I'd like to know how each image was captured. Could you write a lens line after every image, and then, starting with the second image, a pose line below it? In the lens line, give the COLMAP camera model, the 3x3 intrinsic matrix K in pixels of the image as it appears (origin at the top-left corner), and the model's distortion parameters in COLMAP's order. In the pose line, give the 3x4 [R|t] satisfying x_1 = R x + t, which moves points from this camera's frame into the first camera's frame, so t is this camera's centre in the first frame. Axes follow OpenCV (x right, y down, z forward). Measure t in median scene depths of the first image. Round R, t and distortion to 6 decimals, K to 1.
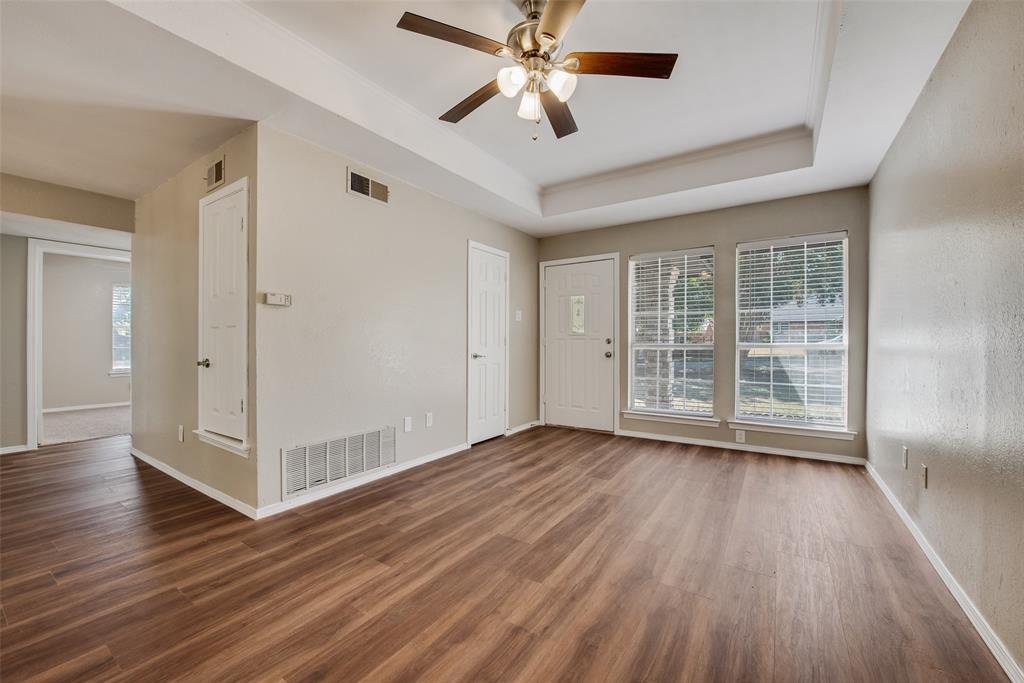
lens RADIAL K [[405.0, 0, 512.0], [0, 405.0, 341.5], [0, 0, 1]] dist [-0.022588, -0.000085]
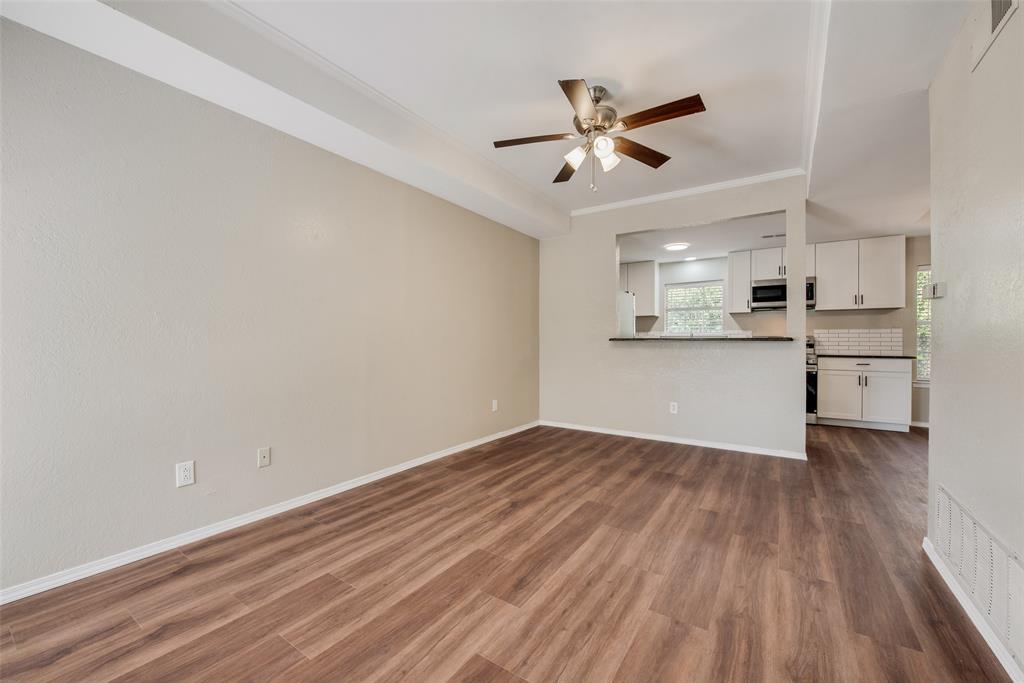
lens RADIAL K [[406.0, 0, 503.3], [0, 406.0, 346.0], [0, 0, 1]] dist [-0.012183, -0.000066]
pose [[-0.999655, -0.001462, 0.026241, 0.204147], [-0.001121, 0.999915, 0.013014, -0.005985], [-0.026258, 0.012980, -0.999571, 1.469743]]
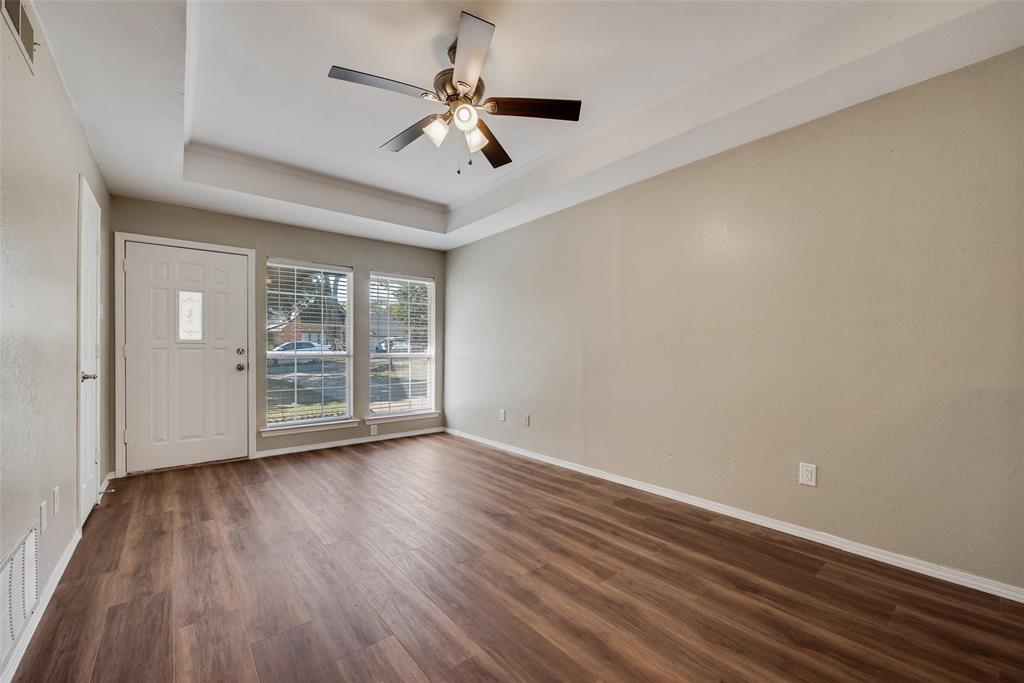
lens RADIAL K [[406.0, 0, 503.3], [0, 406.0, 346.0], [0, 0, 1]] dist [-0.012183, -0.000066]
pose [[0.304449, 0.011716, 0.952457, -0.619854], [-0.000772, 0.999927, -0.012053, -0.002649], [-0.952528, 0.002934, 0.304436, 0.333440]]
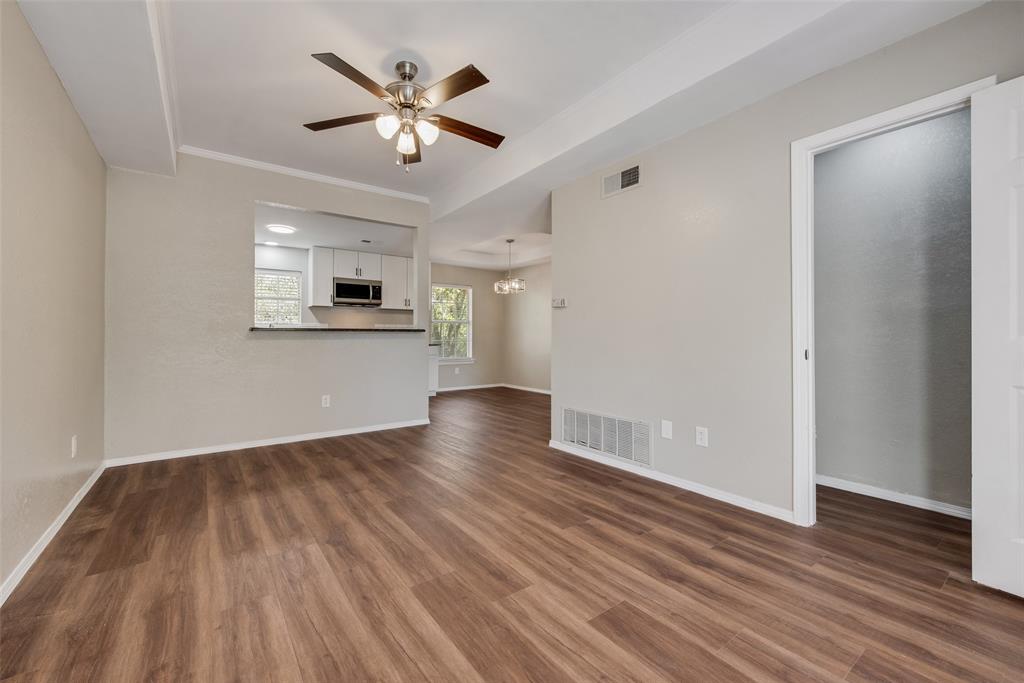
lens RADIAL K [[419.8, 0, 507.2], [0, 419.8, 333.5], [0, 0, 1]] dist [0.000302, -0.000288]
pose [[-0.352442, -0.008444, -0.935795, 0.742201], [0.001277, 0.999954, -0.009504, 0.015957], [0.935833, -0.004544, -0.352415, 1.104733]]
